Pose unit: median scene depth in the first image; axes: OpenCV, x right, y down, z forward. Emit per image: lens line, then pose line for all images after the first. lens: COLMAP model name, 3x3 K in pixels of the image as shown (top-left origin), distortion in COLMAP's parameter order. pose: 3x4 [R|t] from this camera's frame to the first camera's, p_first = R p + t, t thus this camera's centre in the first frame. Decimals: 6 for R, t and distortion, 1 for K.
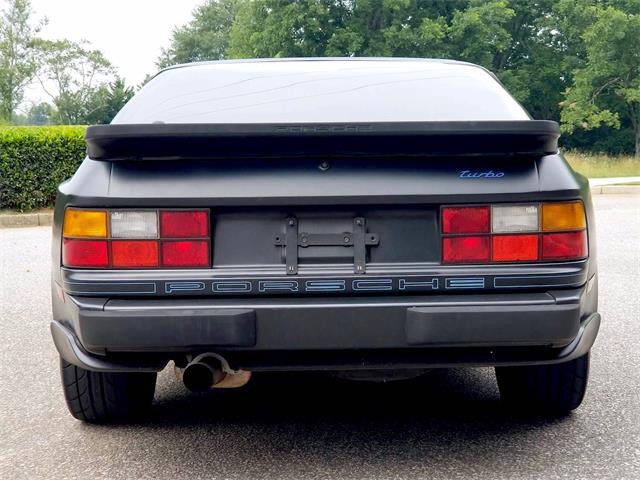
lens RADIAL K [[1082.3, 0, 320.9], [0, 1082.3, 243.8], [0, 0, 1]] dist [0.080134, 0.000000]
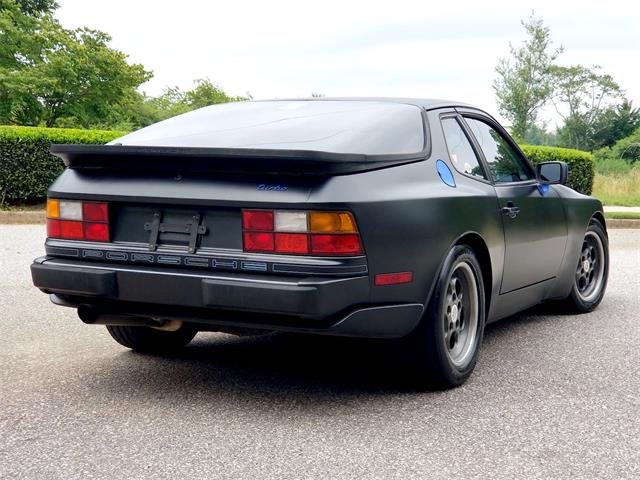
lens RADIAL K [[964.6, 0, 320.6], [0, 964.6, 235.7], [0, 0, 1]] dist [0.113631, 0.000000]
pose [[0.887465, 0.066745, -0.456017, 0.758019], [-0.072534, 0.997354, 0.004818, -0.014171], [0.455132, 0.028801, 0.889958, -0.052400]]
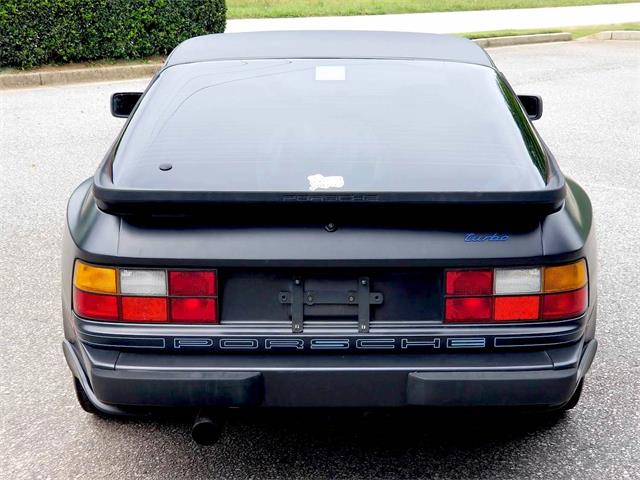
lens RADIAL K [[1082.3, 0, 319.7], [0, 1082.3, 240.0], [0, 0, 1]] dist [0.080134, 0.000000]
pose [[0.999899, 0.013977, -0.002697, -0.004183], [-0.013350, 0.986529, 0.163039, -0.223636], [0.004939, -0.162987, 0.986616, 0.001555]]
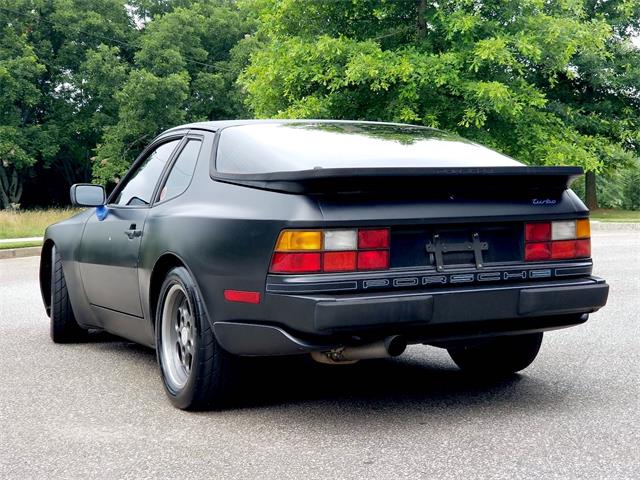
lens RADIAL K [[1082.3, 0, 324.1], [0, 1082.3, 239.1], [0, 0, 1]] dist [0.080134, 0.000000]
pose [[0.906834, -0.023233, 0.420848, -0.768323], [0.046251, 0.997935, -0.044568, 0.041635], [-0.418944, 0.059881, 0.906036, -0.244286]]
